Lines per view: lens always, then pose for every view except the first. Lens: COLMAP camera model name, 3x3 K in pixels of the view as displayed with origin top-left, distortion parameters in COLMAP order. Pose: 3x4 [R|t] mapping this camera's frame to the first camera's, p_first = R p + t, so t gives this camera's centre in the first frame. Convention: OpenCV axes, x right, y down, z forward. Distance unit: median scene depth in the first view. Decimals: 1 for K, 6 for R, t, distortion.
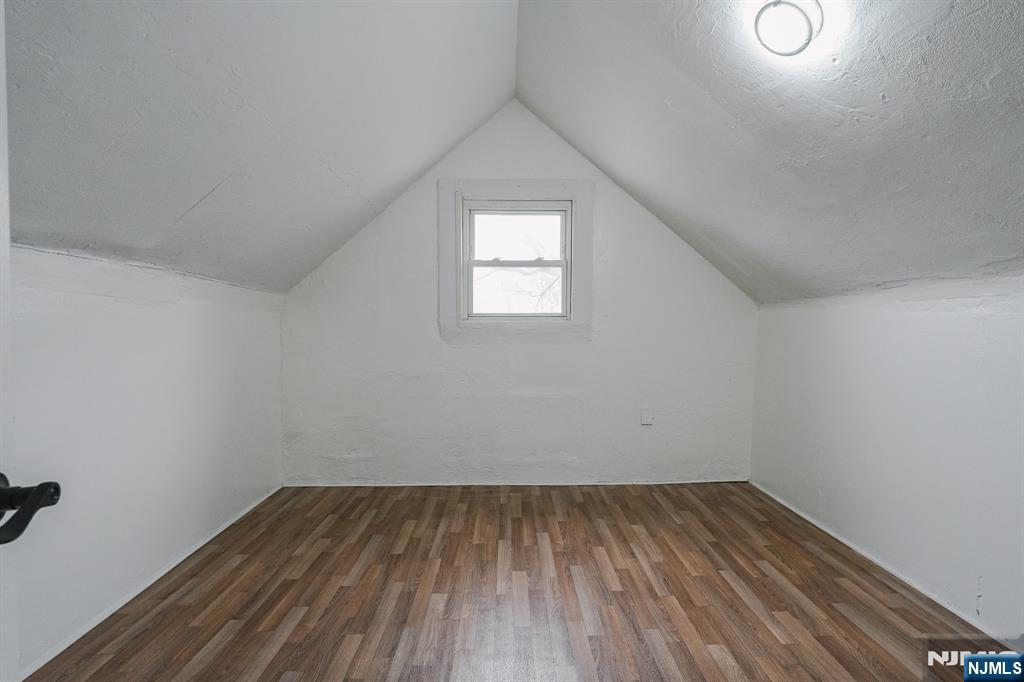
lens RADIAL K [[467.1, 0, 513.6], [0, 467.1, 339.3], [0, 0, 1]] dist [-0.027138, 0.012975]
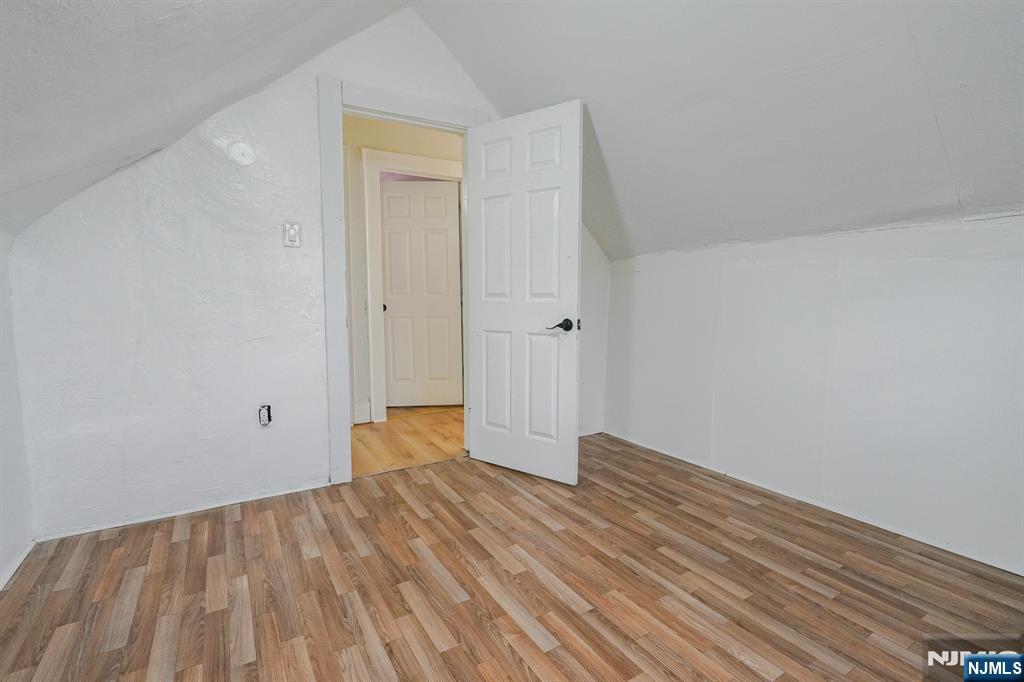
lens RADIAL K [[467.1, 0, 513.6], [0, 467.1, 339.3], [0, 0, 1]] dist [-0.027138, 0.012975]
pose [[-0.852262, 0.051416, -0.520582, 0.480972], [-0.015176, 0.992309, 0.122851, -0.030657], [0.522895, 0.112602, -0.844927, 1.802985]]
